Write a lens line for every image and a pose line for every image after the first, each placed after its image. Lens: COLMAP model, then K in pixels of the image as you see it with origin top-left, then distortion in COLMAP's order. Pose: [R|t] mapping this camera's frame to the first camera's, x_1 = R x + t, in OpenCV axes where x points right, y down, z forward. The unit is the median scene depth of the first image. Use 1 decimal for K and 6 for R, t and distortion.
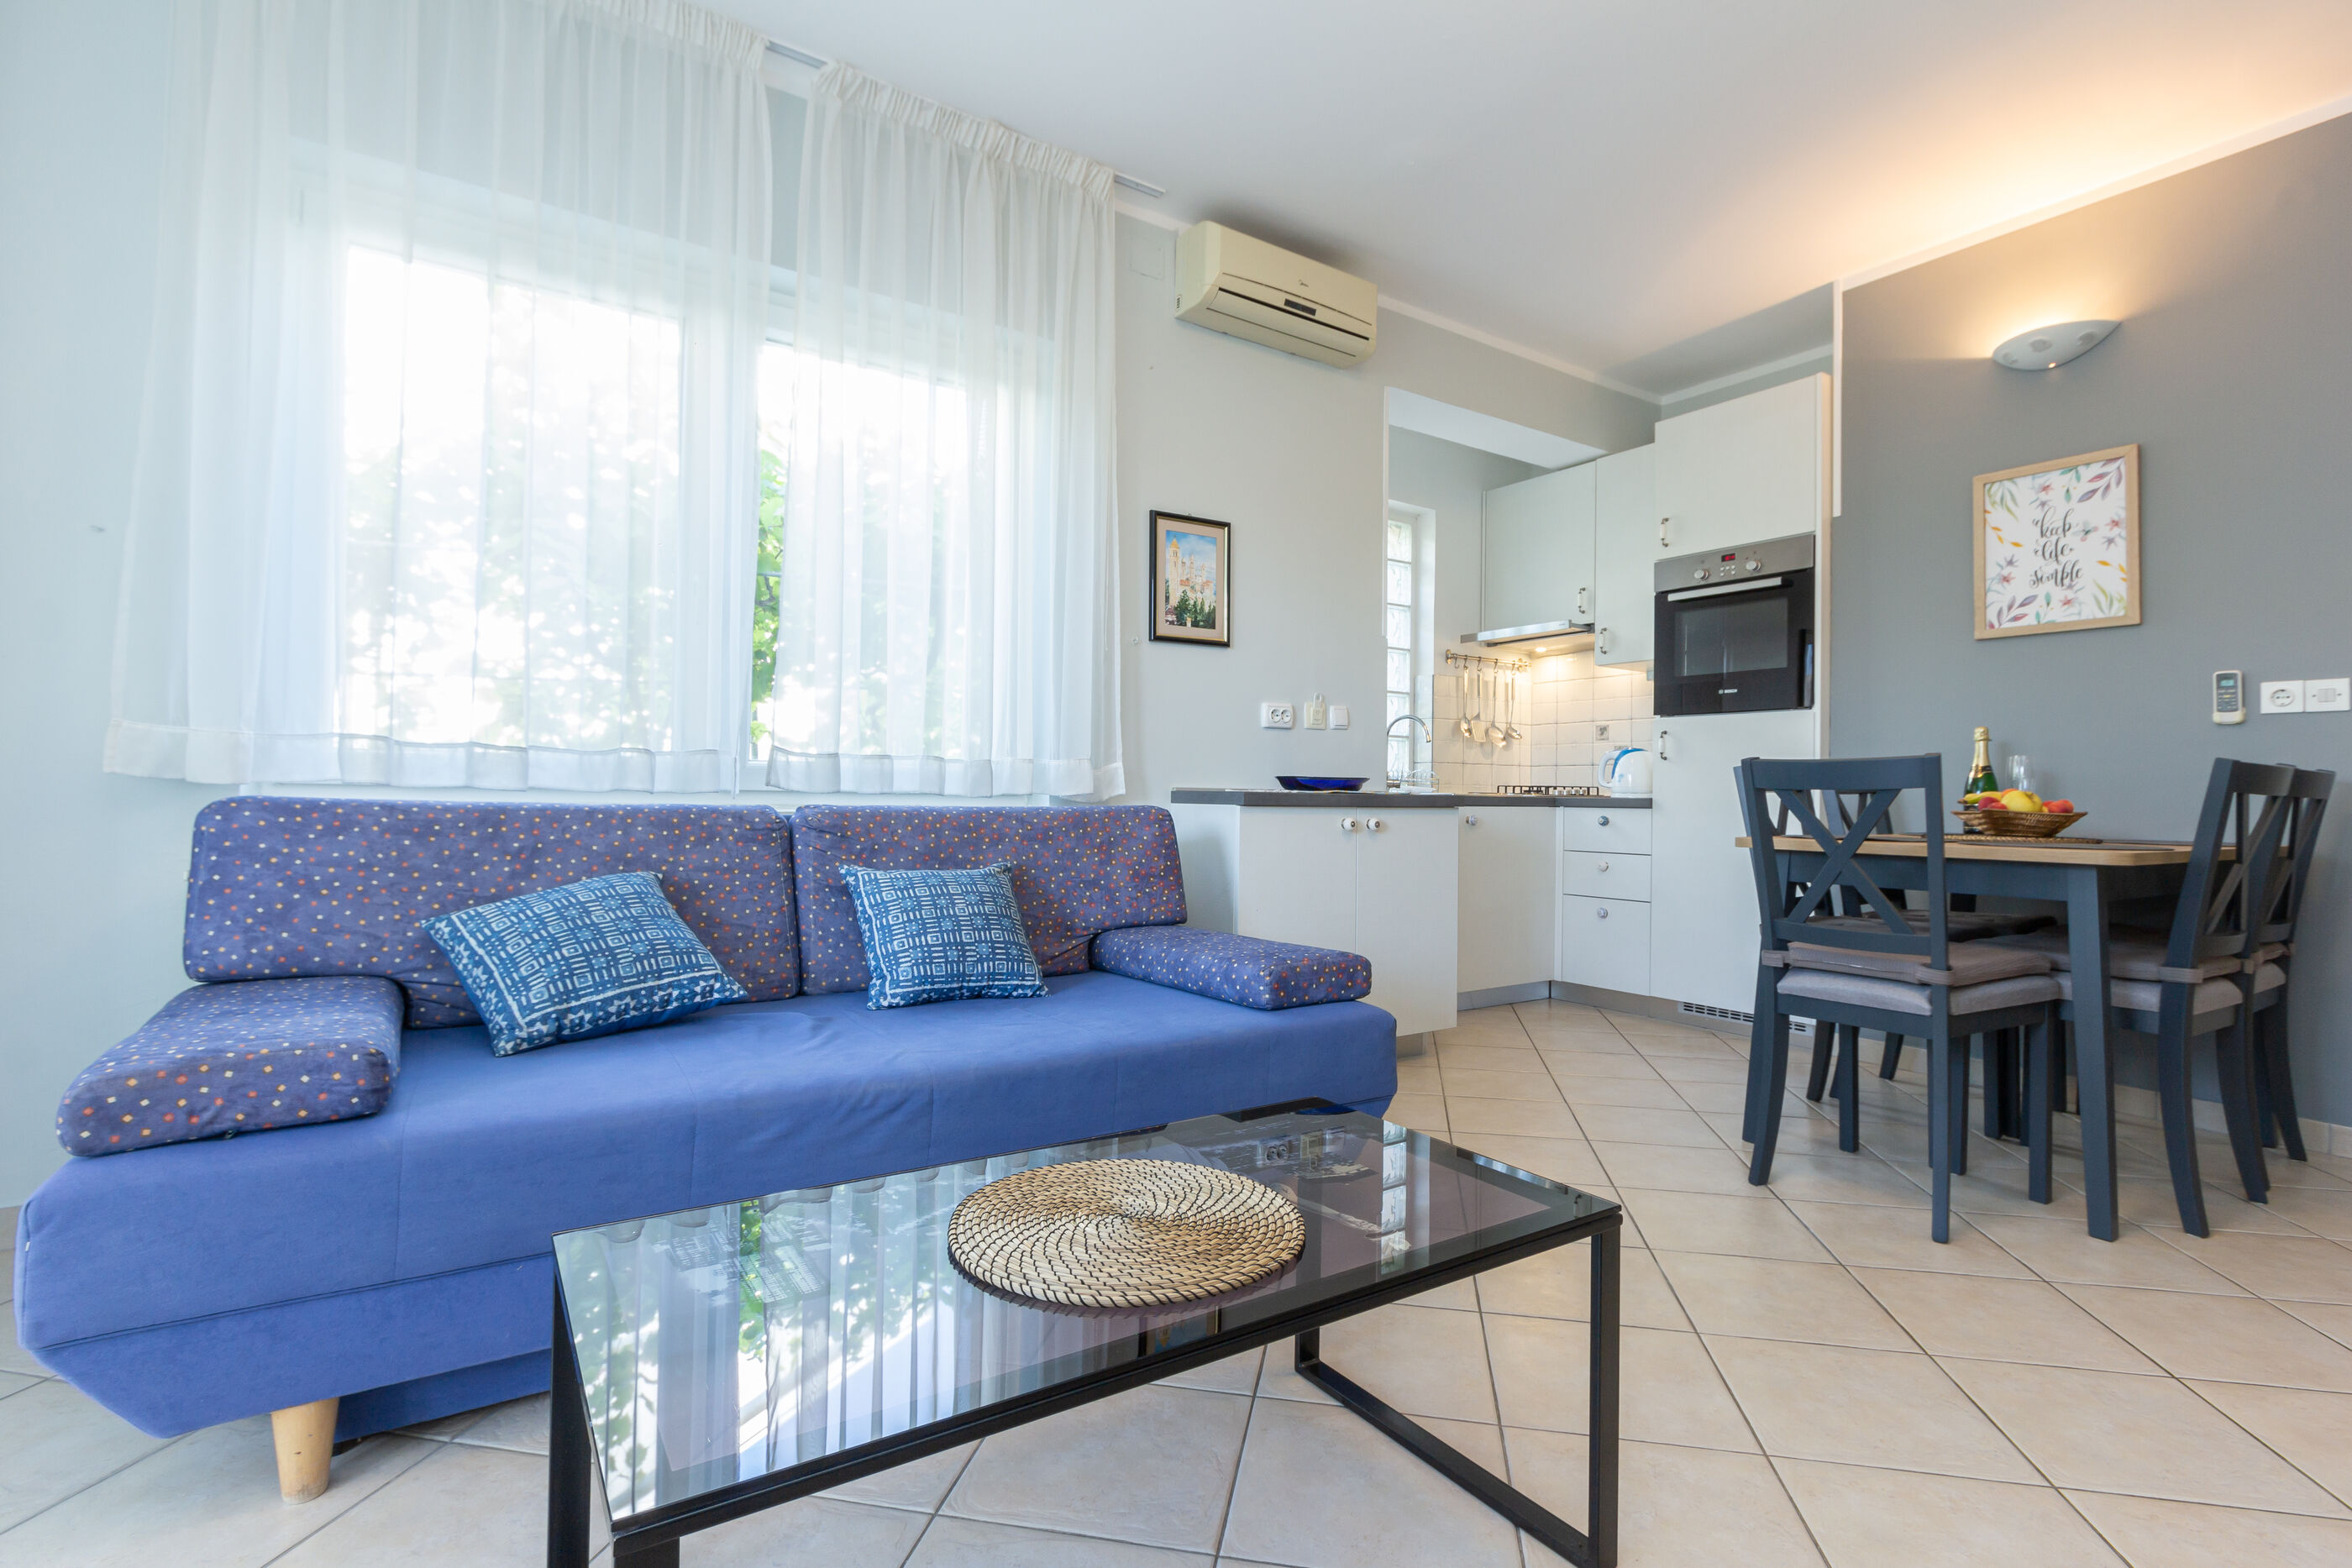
lens RADIAL K [[1113.4, 0, 1181.8], [0, 1113.4, 778.3], [0, 0, 1]] dist [0.002359, -0.007763]
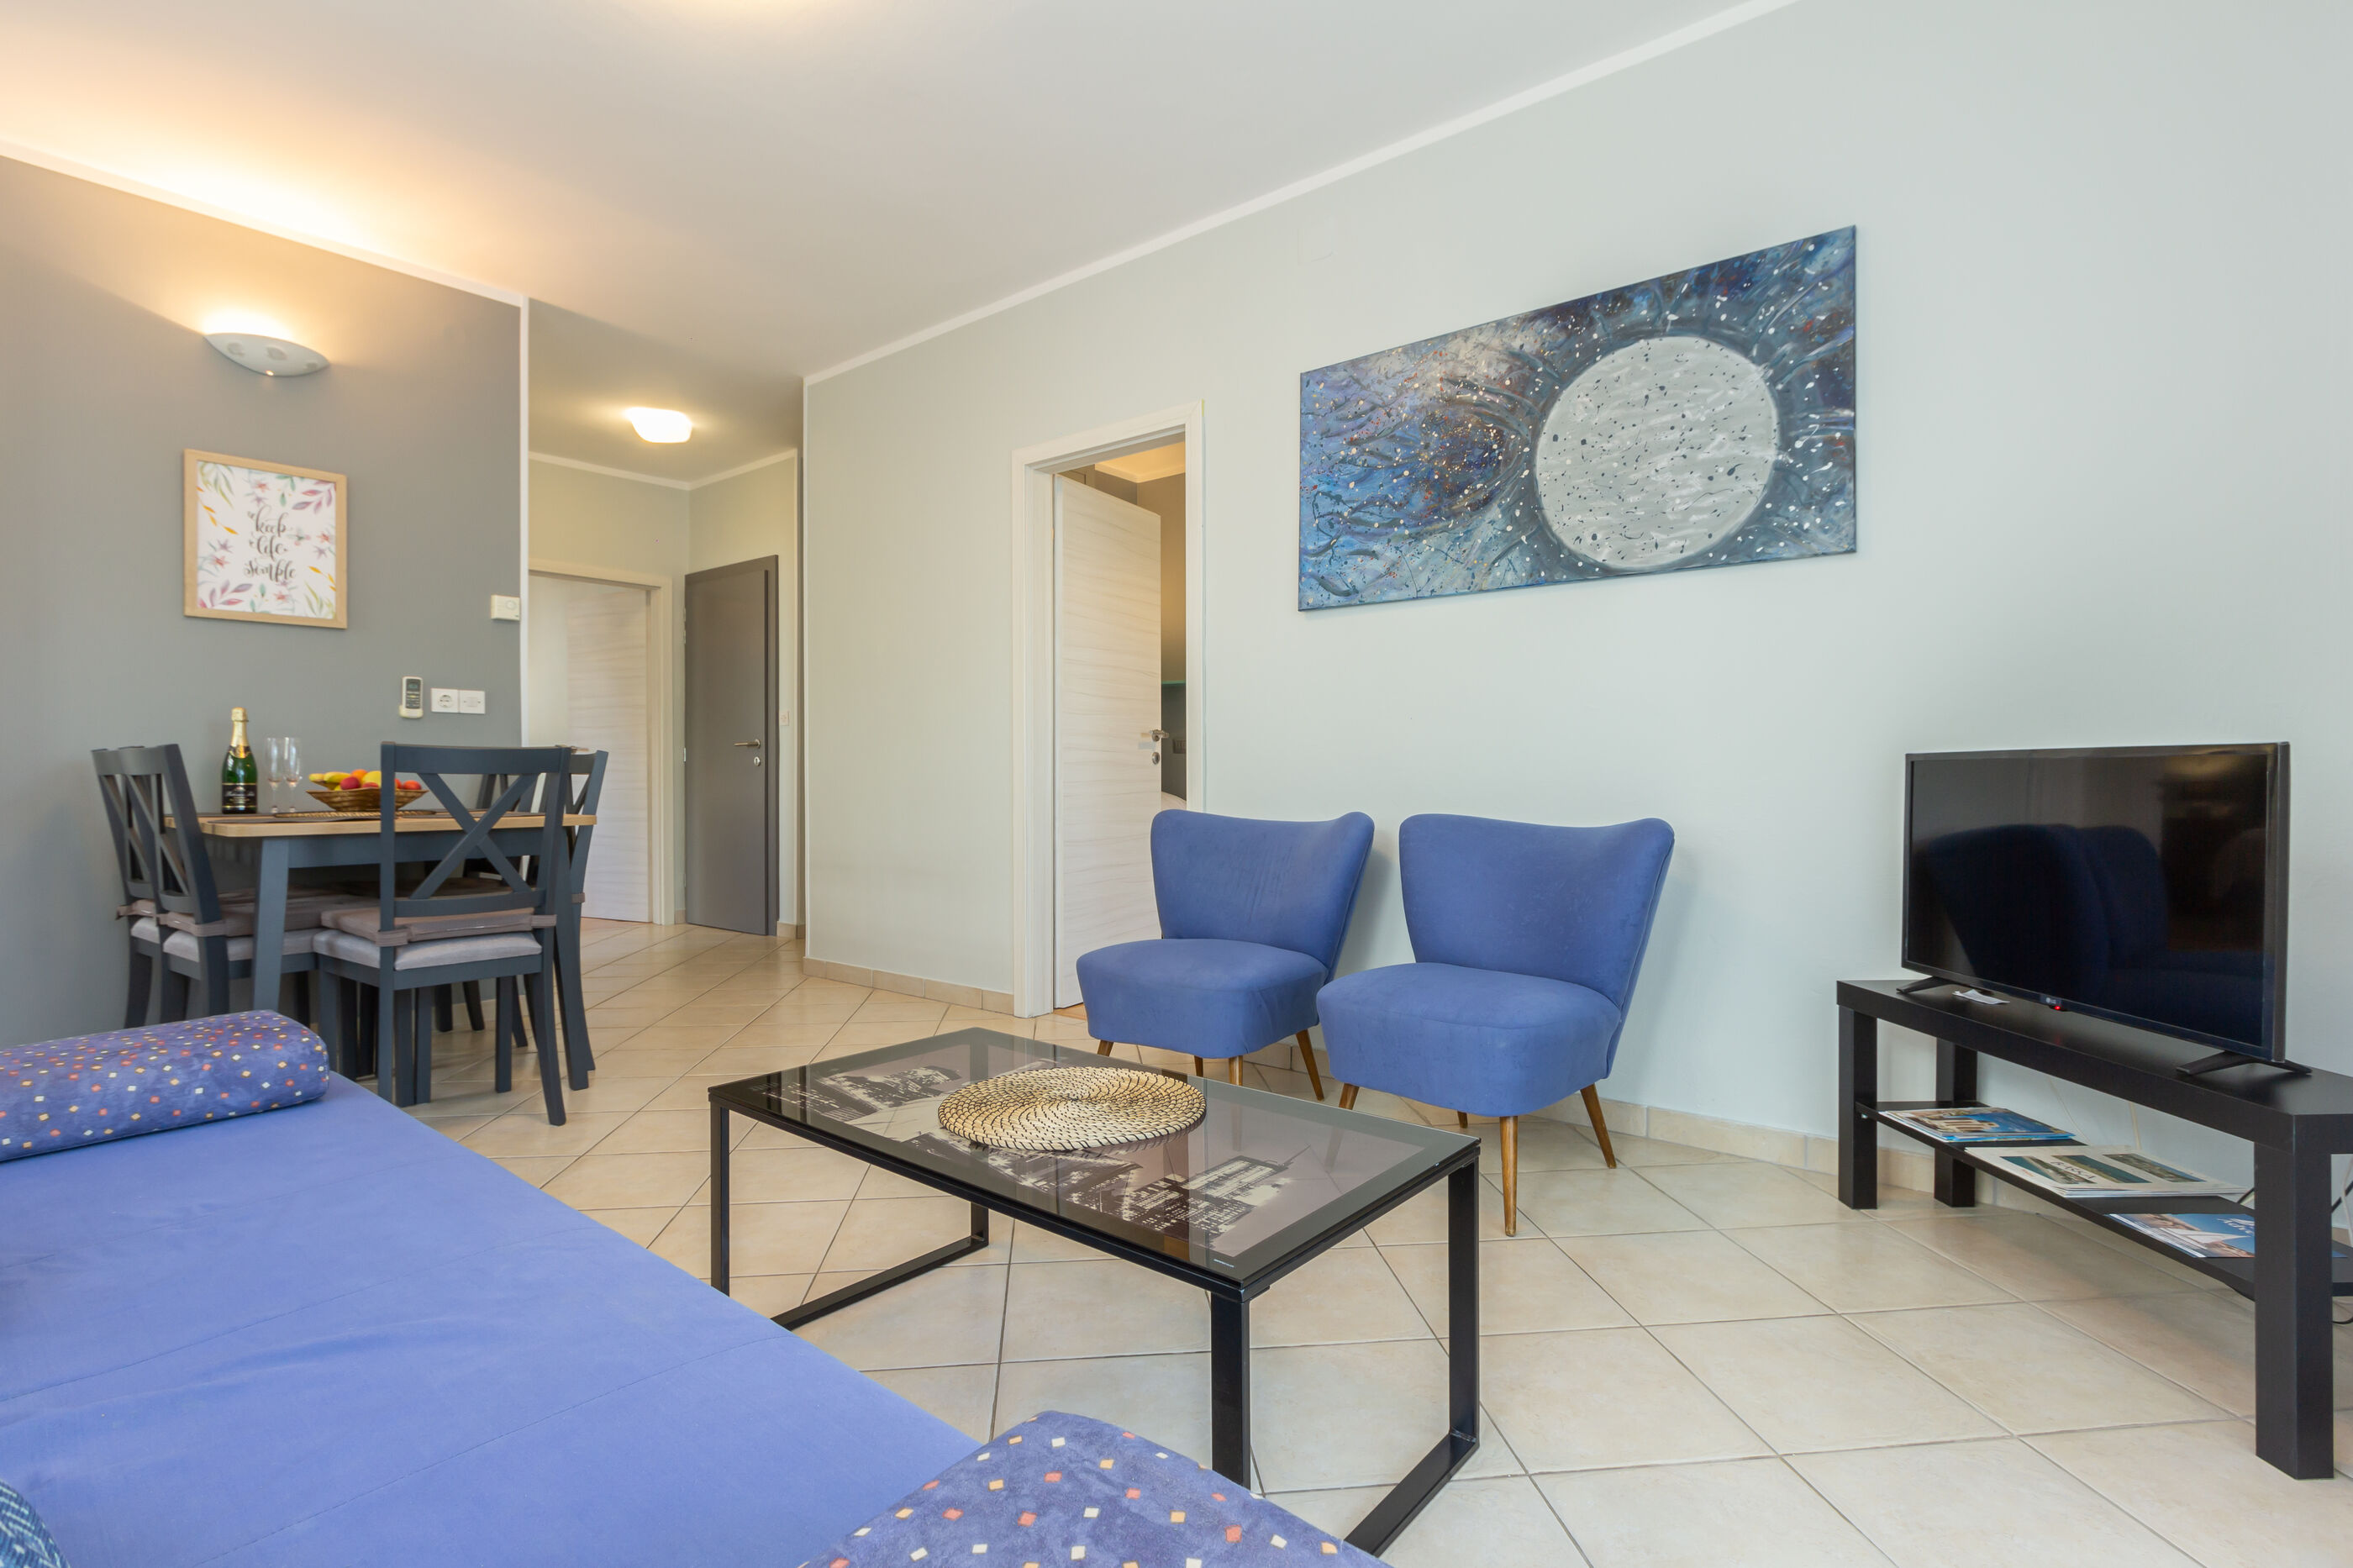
lens RADIAL K [[1114.0, 0, 1182.3], [0, 1114.0, 778.3], [0, 0, 1]] dist [0.002359, -0.007763]
pose [[-0.294869, -0.014493, 0.955428, -0.478194], [-0.017941, 0.999793, 0.009629, -0.006226], [-0.955369, -0.014302, -0.295067, 0.441127]]
